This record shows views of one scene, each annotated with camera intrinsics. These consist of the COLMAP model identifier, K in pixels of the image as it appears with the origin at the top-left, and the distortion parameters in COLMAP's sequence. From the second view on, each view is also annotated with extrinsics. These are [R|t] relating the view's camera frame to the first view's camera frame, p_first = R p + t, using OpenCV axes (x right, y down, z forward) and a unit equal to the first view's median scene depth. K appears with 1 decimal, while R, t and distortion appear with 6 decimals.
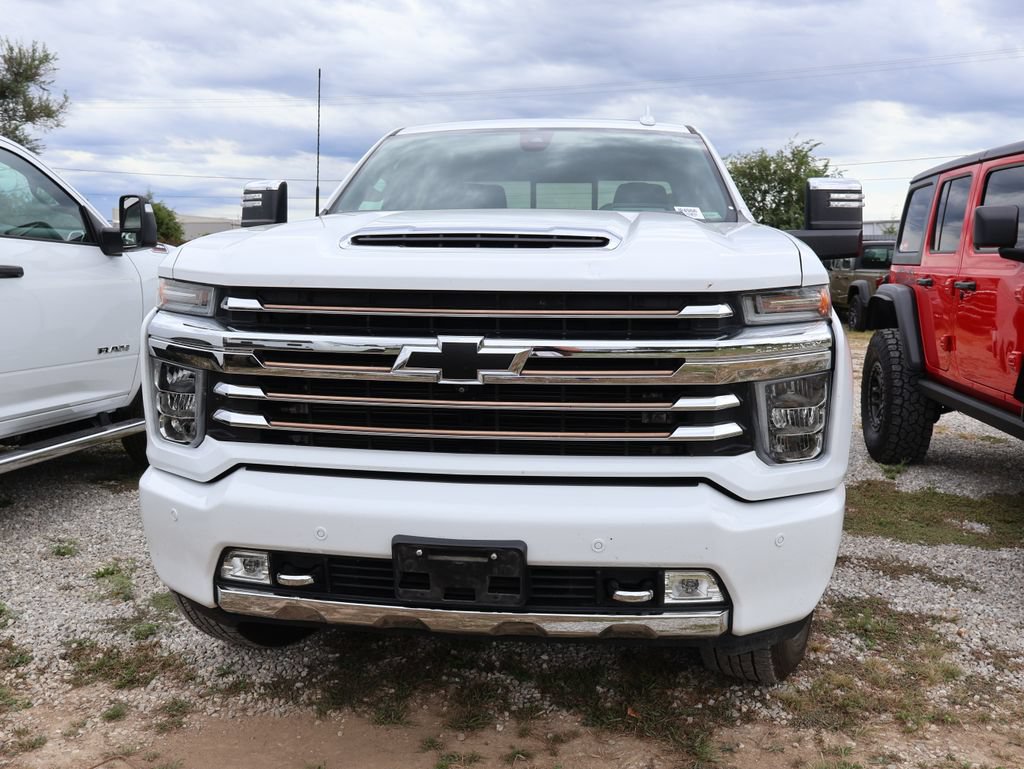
lens RADIAL K [[960.1, 0, 511.0], [0, 960.1, 389.5], [0, 0, 1]] dist [0.001947, 0.000000]
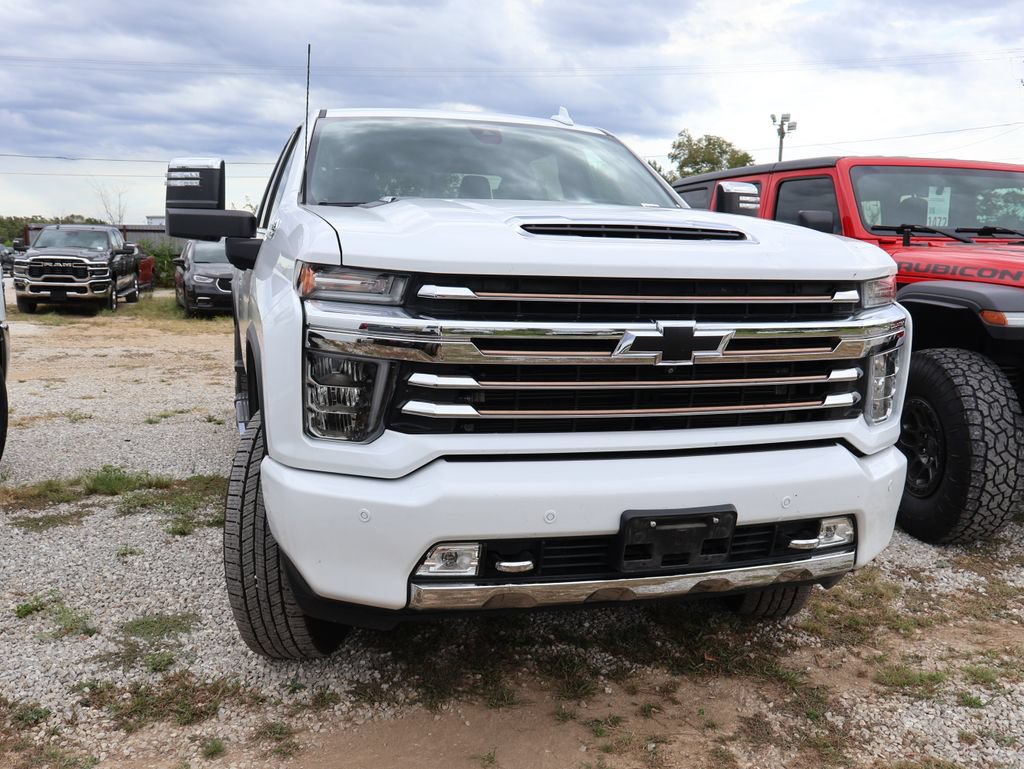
lens RADIAL K [[960.1, 0, 515.9], [0, 960.1, 385.3], [0, 0, 1]] dist [0.001947, 0.000000]
pose [[0.915780, -0.041484, 0.399532, -0.523533], [0.039194, 0.999135, 0.013903, -0.004061], [-0.399763, 0.002927, 0.916614, 0.066089]]
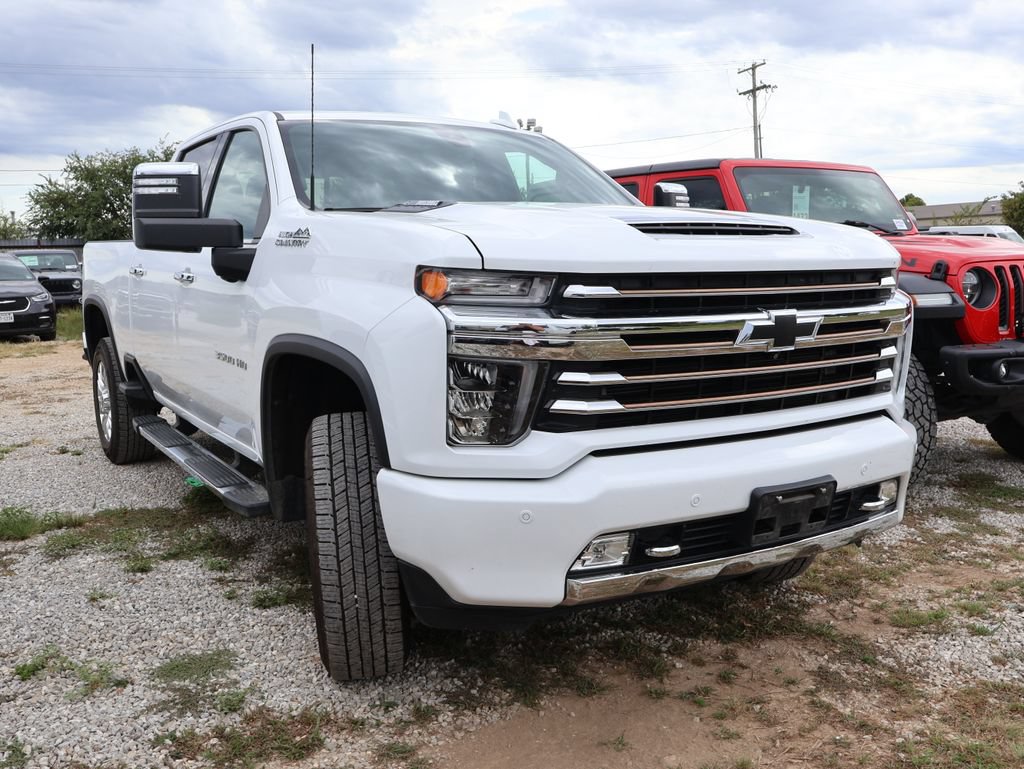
lens RADIAL K [[960.1, 0, 513.9], [0, 960.1, 392.1], [0, 0, 1]] dist [0.001947, 0.000000]
pose [[0.780962, -0.099362, 0.616625, -0.833053], [0.099700, 0.994437, 0.033971, -0.022669], [-0.616570, 0.034947, 0.786524, 0.228974]]
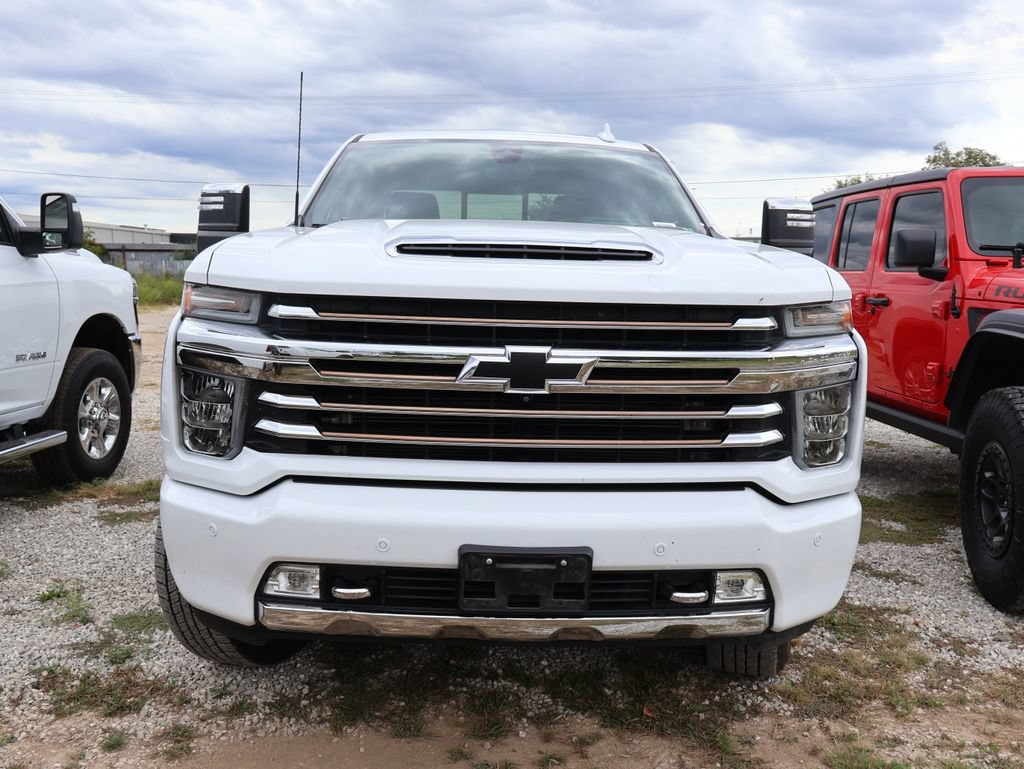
lens RADIAL K [[960.1, 0, 510.6], [0, 960.1, 387.6], [0, 0, 1]] dist [0.001947, 0.000000]
pose [[0.987642, -0.000576, 0.156728, -0.184431], [0.002325, 0.999937, -0.010977, -0.000587], [-0.156712, 0.011206, 0.987581, 0.002279]]
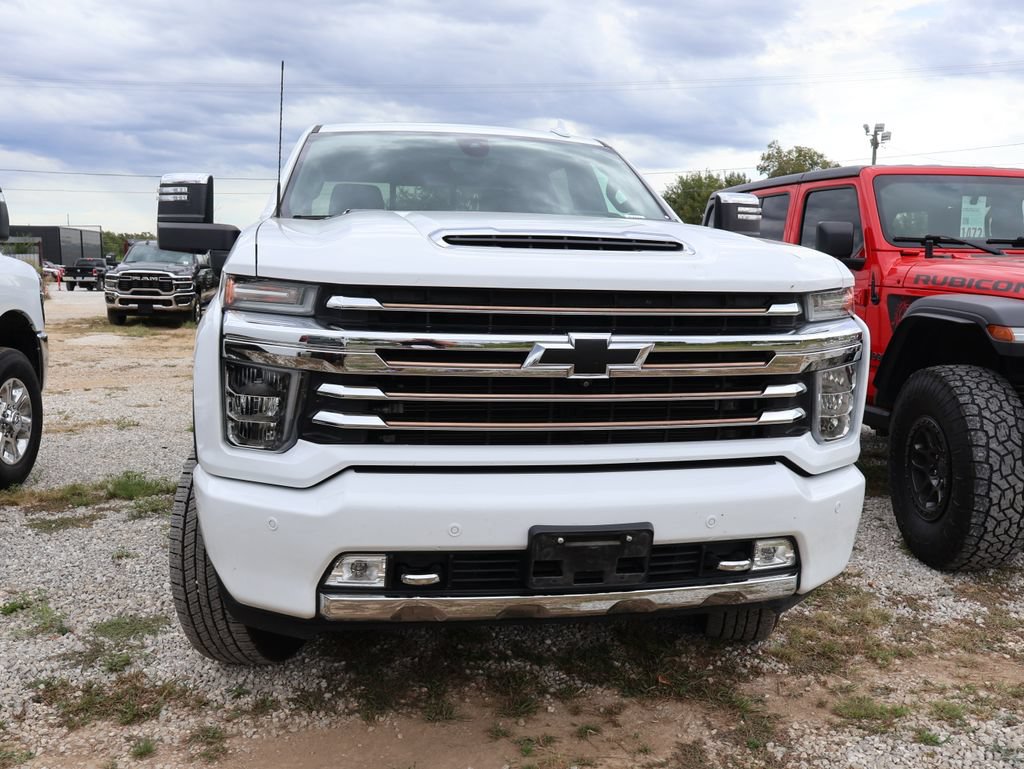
lens RADIAL K [[960.1, 0, 511.0], [0, 960.1, 387.9], [0, 0, 1]] dist [0.001947, 0.000000]
pose [[0.950841, -0.025786, 0.308603, -0.371490], [0.027538, 0.999620, -0.001324, 0.003110], [-0.308451, 0.009758, 0.951190, 0.017275]]
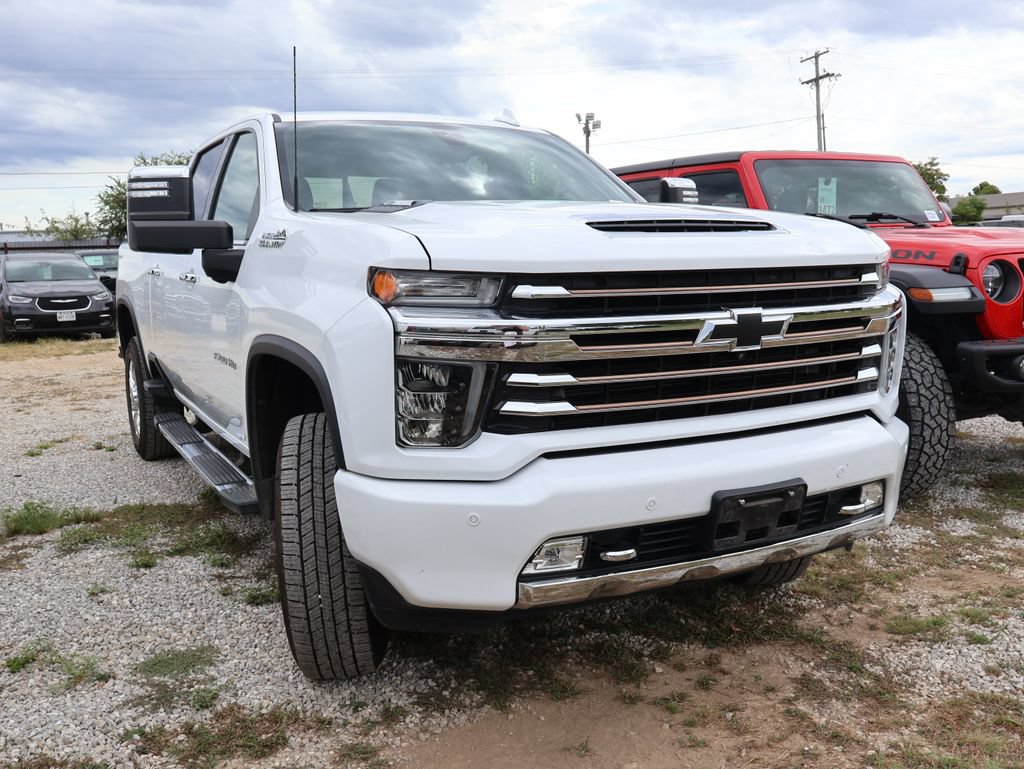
lens RADIAL K [[960.1, 0, 514.2], [0, 960.1, 385.8], [0, 0, 1]] dist [0.001947, 0.000000]
pose [[0.819772, -0.099906, 0.563908, -0.746283], [0.103031, 0.994328, 0.026383, -0.018066], [-0.563345, 0.036472, 0.825416, 0.174956]]
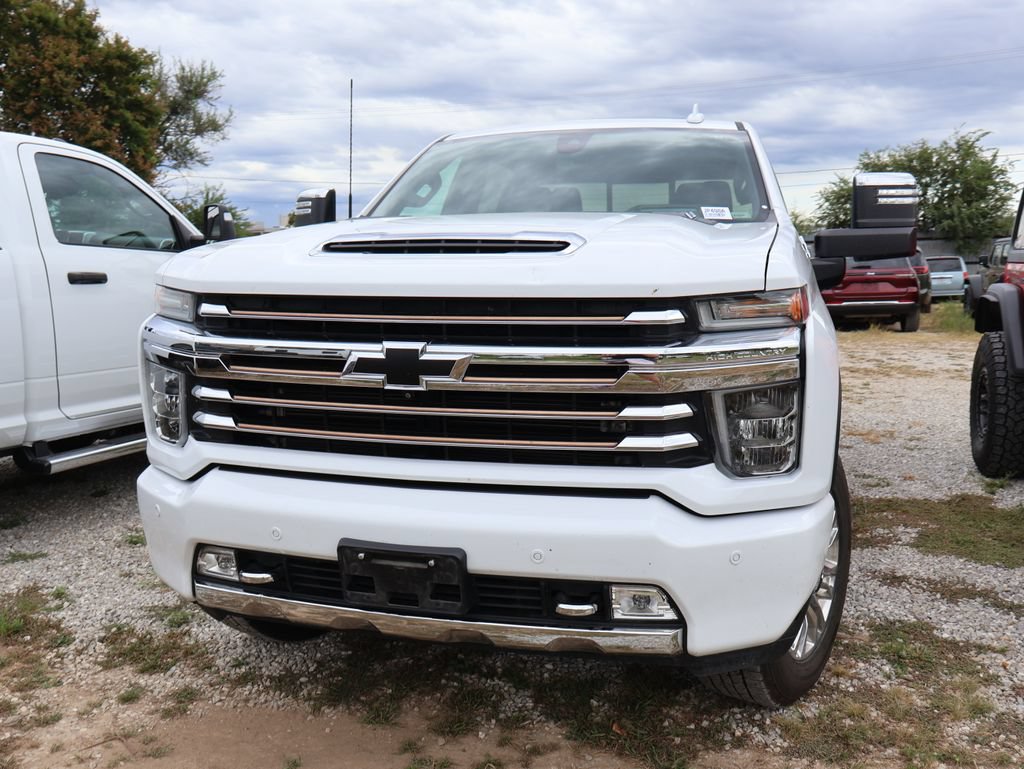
lens RADIAL K [[960.1, 0, 510.2], [0, 960.1, 382.9], [0, 0, 1]] dist [0.001947, 0.000000]
pose [[0.987241, 0.010309, -0.158901, 0.173898], [-0.011466, 0.999914, -0.006368, -0.006173], [0.158821, 0.008109, 0.987274, 0.021304]]
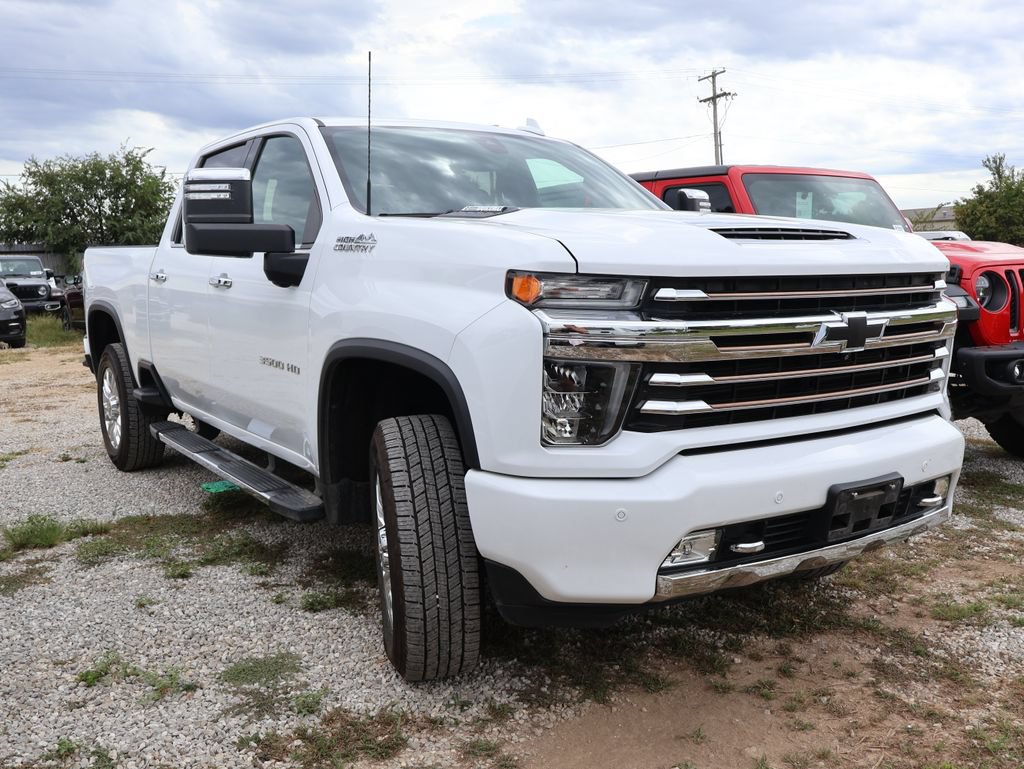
lens RADIAL K [[960.1, 0, 510.4], [0, 960.1, 389.6], [0, 0, 1]] dist [0.001947, 0.000000]
pose [[0.755440, -0.099365, 0.647640, -0.938847], [0.105150, 0.994008, 0.029854, -0.032111], [-0.646726, 0.045547, 0.761362, 0.292240]]
